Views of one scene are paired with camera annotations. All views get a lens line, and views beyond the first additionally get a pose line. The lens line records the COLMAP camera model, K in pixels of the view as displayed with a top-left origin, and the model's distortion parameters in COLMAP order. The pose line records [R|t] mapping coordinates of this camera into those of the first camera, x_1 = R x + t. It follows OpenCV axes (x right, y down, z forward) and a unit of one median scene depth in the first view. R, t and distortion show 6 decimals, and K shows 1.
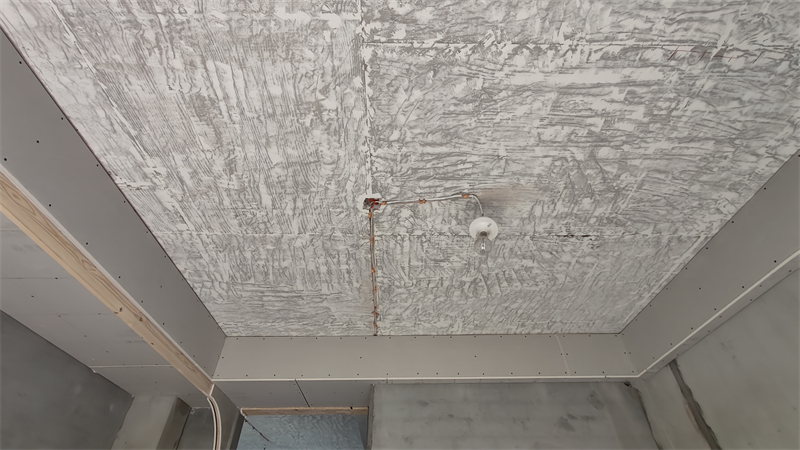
lens RADIAL K [[355.0, 0, 400.2], [0, 355.0, 214.5], [0, 0, 1]] dist [0.000436, 0.000271]
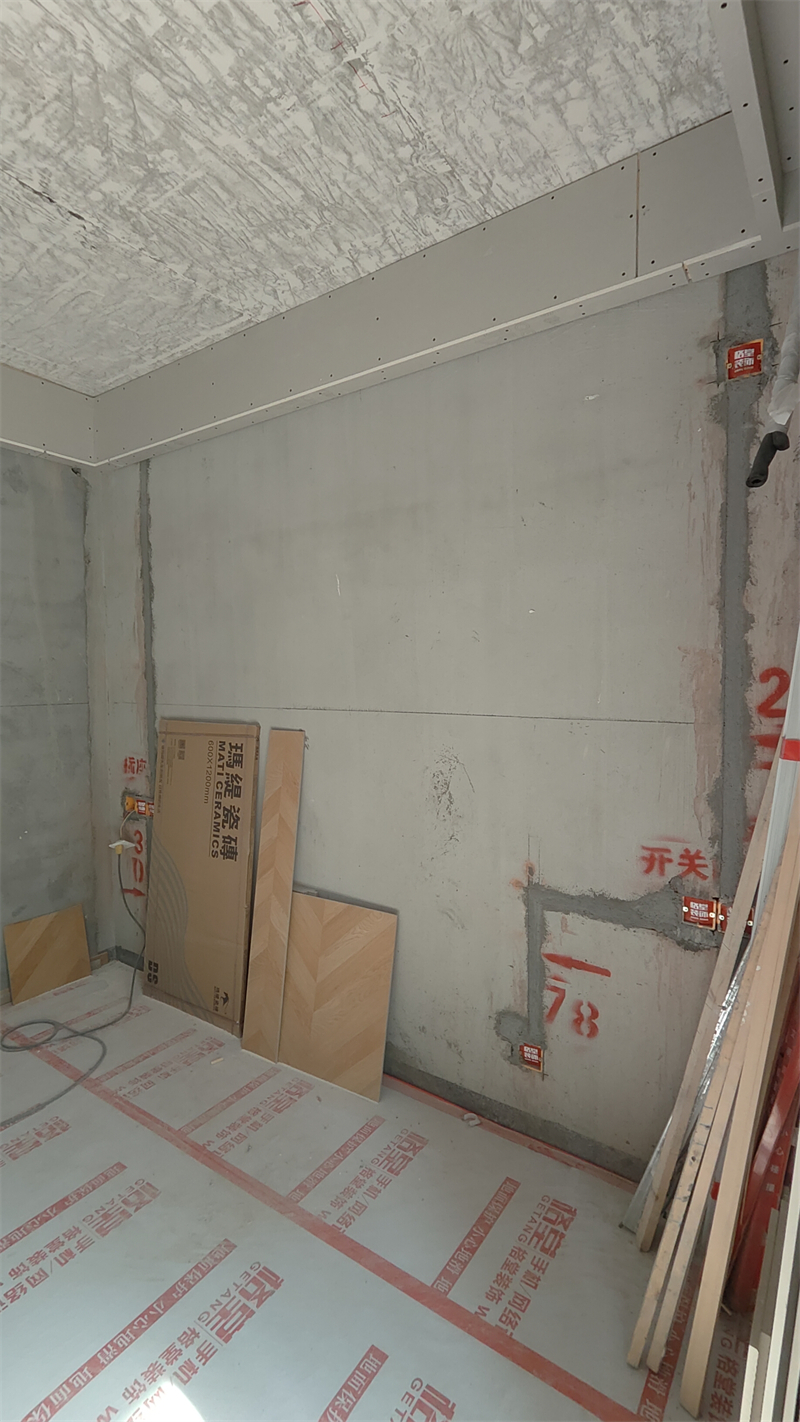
lens RADIAL K [[647.3, 0, 412.7], [0, 647.3, 713.9], [0, 0, 1]] dist [-0.000691, 0.000059]
pose [[0.569262, -0.040895, 0.821139, -0.026973], [-0.576204, 0.692585, 0.433951, -0.154434], [-0.586455, -0.720176, 0.370698, -0.235941]]
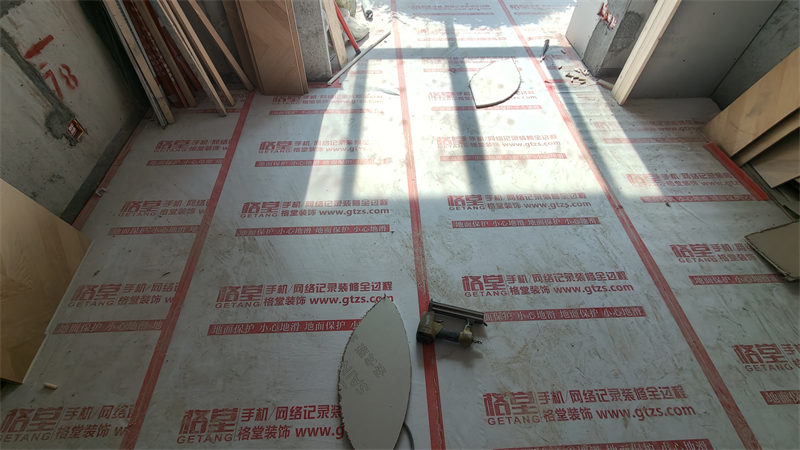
lens RADIAL K [[362.5, 0, 396.3], [0, 362.5, 226.1], [0, 0, 1]] dist [-0.002294, 0.001039]
pose [[-0.999390, 0.023265, -0.026042, 0.173368], [0.019674, 0.991248, 0.130537, 0.860685], [0.028851, 0.129945, -0.991101, 0.738028]]
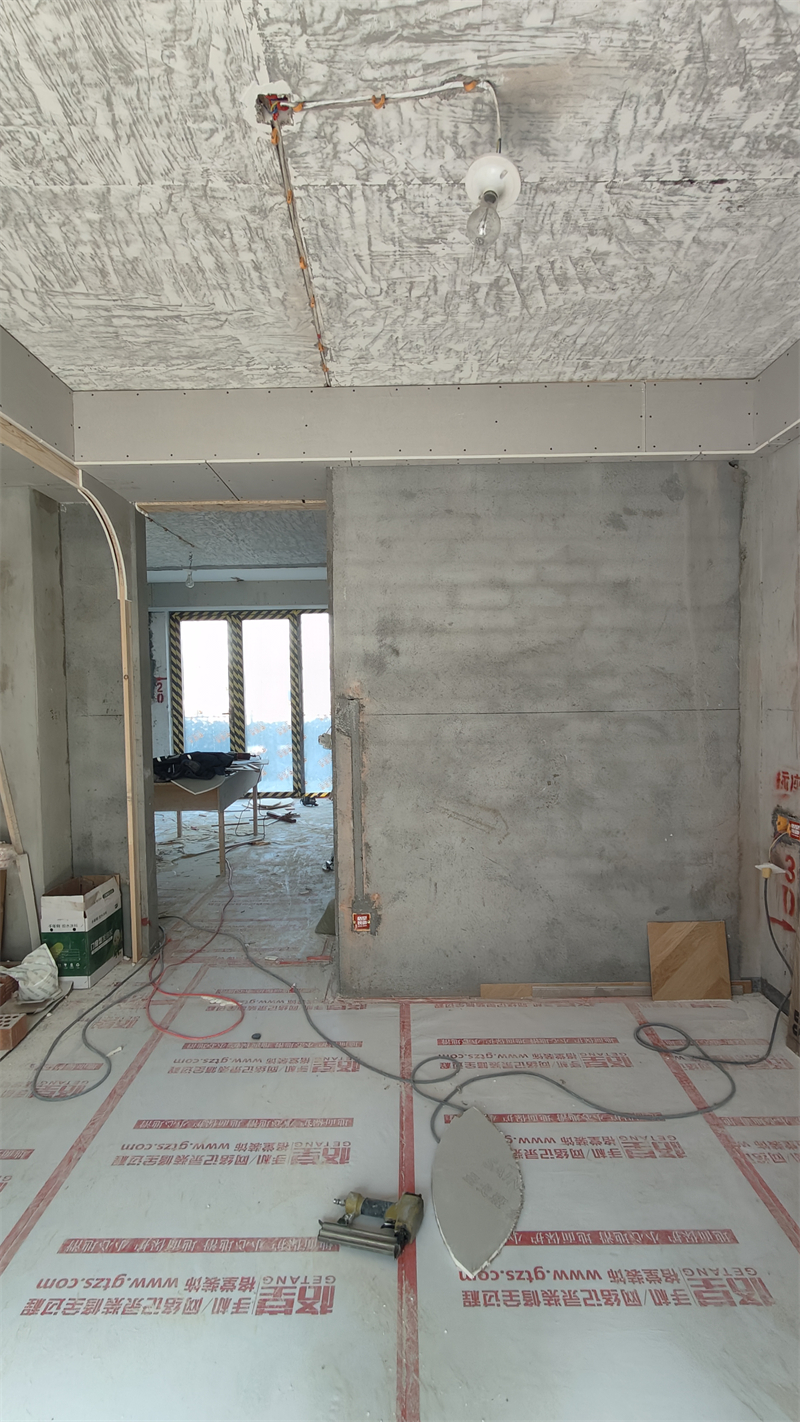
lens RADIAL K [[655.8, 0, 406.4], [0, 655.8, 710.4], [0, 0, 1]] dist [0.001071, 0.000411]
pose [[0.999953, -0.005151, -0.008207, 0.102668], [0.009503, 0.686687, 0.726892, -0.116772], [0.001891, -0.726935, 0.686703, -0.188658]]
